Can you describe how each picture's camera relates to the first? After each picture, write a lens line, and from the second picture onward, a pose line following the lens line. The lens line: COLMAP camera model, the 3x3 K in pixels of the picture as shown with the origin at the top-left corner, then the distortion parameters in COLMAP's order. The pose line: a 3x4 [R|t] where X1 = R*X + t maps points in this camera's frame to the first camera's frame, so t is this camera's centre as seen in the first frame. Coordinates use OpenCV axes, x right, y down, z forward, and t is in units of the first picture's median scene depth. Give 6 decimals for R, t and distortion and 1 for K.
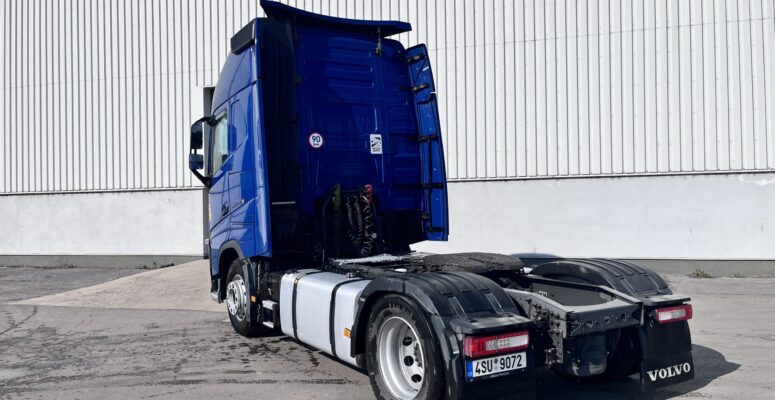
lens RADIAL K [[707.3, 0, 365.0], [0, 707.3, 201.9], [0, 0, 1]] dist [0.054902, 0.000000]
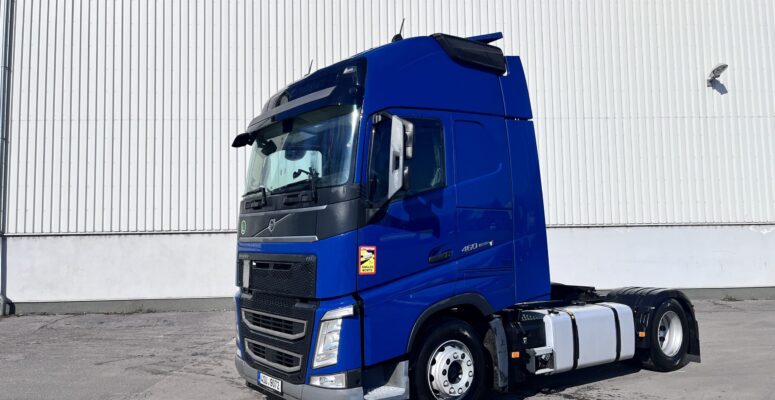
lens RADIAL K [[591.9, 0, 385.3], [0, 591.9, 208.1], [0, 0, 1]] dist [0.045349, -0.052500]
pose [[0.927105, 0.028160, 0.373742, -0.429941], [-0.003214, 0.997734, -0.067203, 0.006048], [-0.374787, 0.061103, 0.925095, 0.141076]]
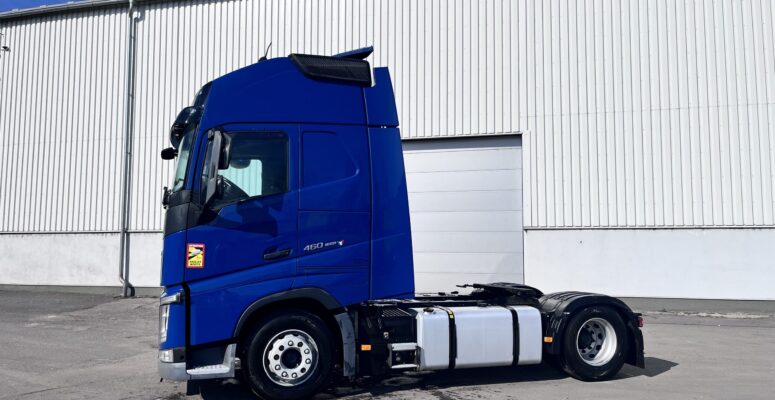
lens RADIAL K [[591.9, 0, 387.2], [0, 591.9, 205.6], [0, 0, 1]] dist [0.045349, -0.052500]
pose [[0.997075, 0.025303, 0.072126, -0.246819], [-0.020495, 0.997567, -0.066632, 0.003820], [-0.073636, 0.064959, 0.995167, 0.064925]]
